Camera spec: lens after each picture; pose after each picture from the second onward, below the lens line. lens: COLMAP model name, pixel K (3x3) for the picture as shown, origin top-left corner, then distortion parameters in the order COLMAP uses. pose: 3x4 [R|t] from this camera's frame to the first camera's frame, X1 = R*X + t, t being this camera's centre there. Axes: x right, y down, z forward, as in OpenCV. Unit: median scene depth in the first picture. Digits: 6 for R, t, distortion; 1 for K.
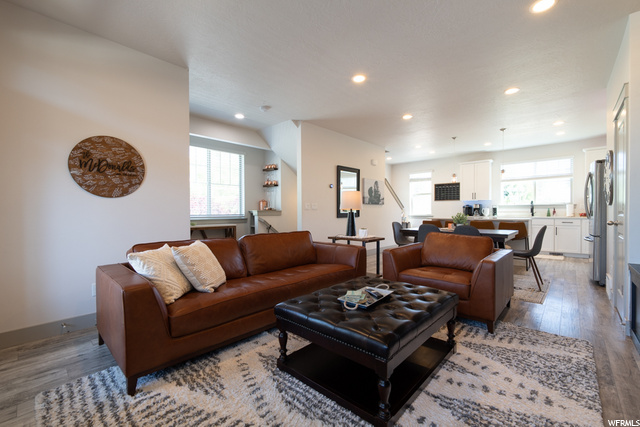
lens RADIAL K [[276.2, 0, 320.0], [0, 276.2, 213.5], [0, 0, 1]] dist [-0.000325, -0.000091]
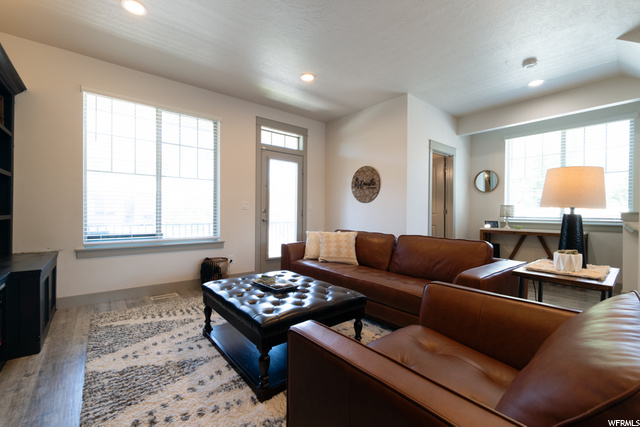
lens RADIAL K [[272.9, 0, 320.0], [0, 272.9, 213.5], [0, 0, 1]] dist [-0.001754, -0.000329]
pose [[-0.134677, 0.003103, -0.990885, 0.356173], [-0.018778, 0.999808, 0.005683, 0.000867], [0.990712, 0.019372, -0.134592, 0.375045]]
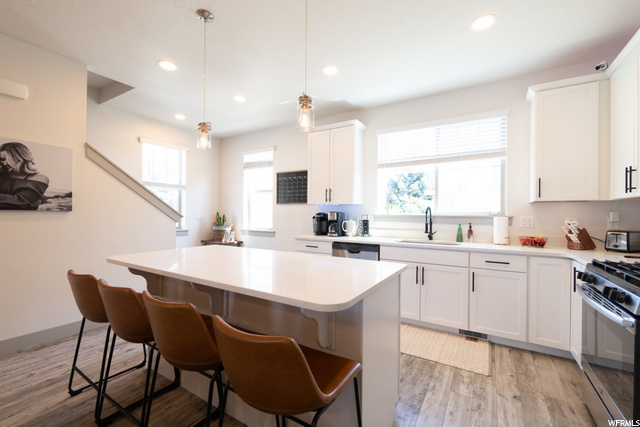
lens RADIAL K [[272.9, 0, 320.0], [0, 272.9, 213.5], [0, 0, 1]] dist [-0.001754, -0.000329]
pose [[0.983006, 0.011350, 0.183225, 0.525578], [-0.009993, 0.999915, -0.008327, -0.030820], [-0.183304, 0.006355, 0.983036, 0.607075]]
